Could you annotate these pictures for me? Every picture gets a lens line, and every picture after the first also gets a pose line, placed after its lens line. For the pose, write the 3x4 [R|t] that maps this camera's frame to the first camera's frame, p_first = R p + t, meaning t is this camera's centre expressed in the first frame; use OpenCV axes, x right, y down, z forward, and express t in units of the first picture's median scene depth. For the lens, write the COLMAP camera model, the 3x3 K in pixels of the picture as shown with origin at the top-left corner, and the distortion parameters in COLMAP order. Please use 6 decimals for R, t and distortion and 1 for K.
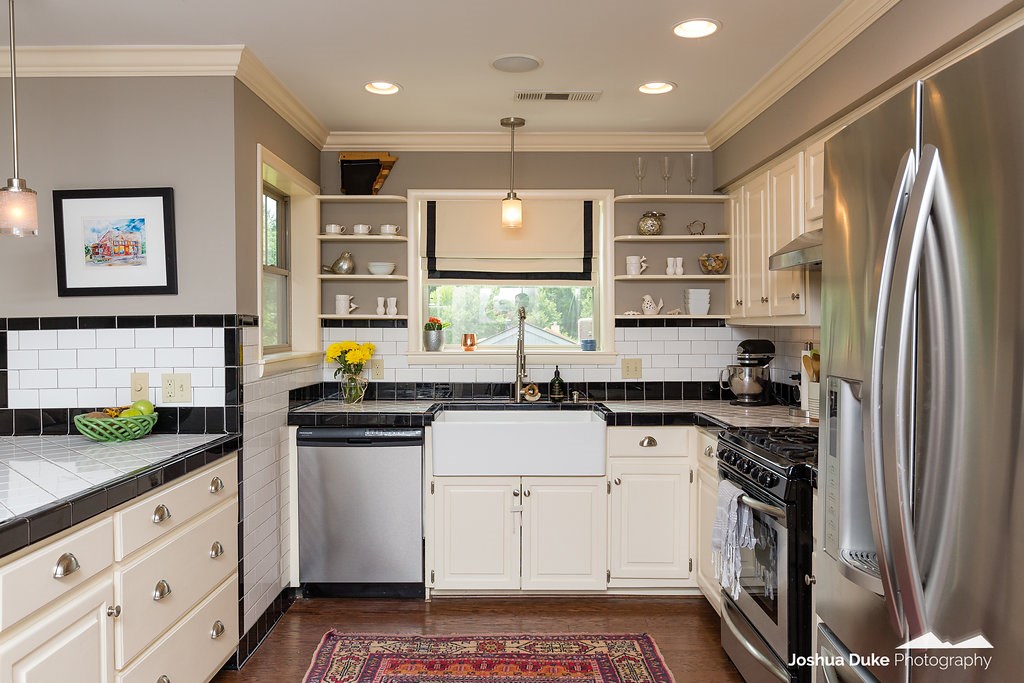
lens RADIAL K [[717.4, 0, 512.6], [0, 717.4, 337.8], [0, 0, 1]] dist [0.002402, 0.001411]
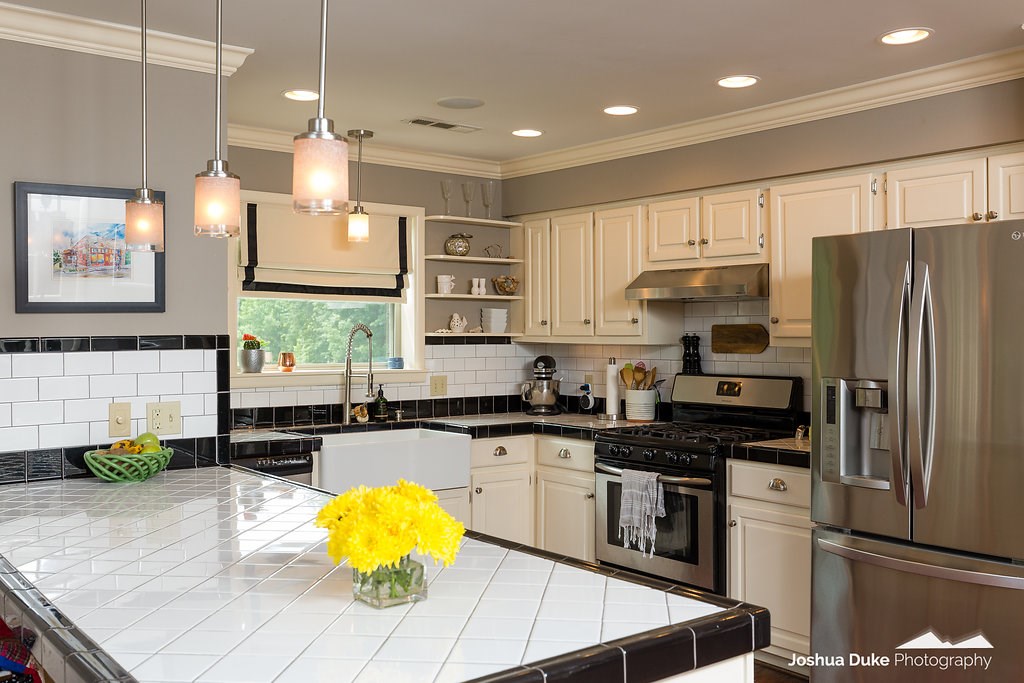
lens RADIAL K [[964.6, 0, 510.4], [0, 964.6, 341.7], [0, 0, 1]] dist [0.004595, 0.000000]
pose [[0.787786, -0.002578, 0.615943, -0.620785], [0.009417, 0.999925, -0.007859, -0.007799], [-0.615877, 0.011991, 0.787751, -0.141627]]
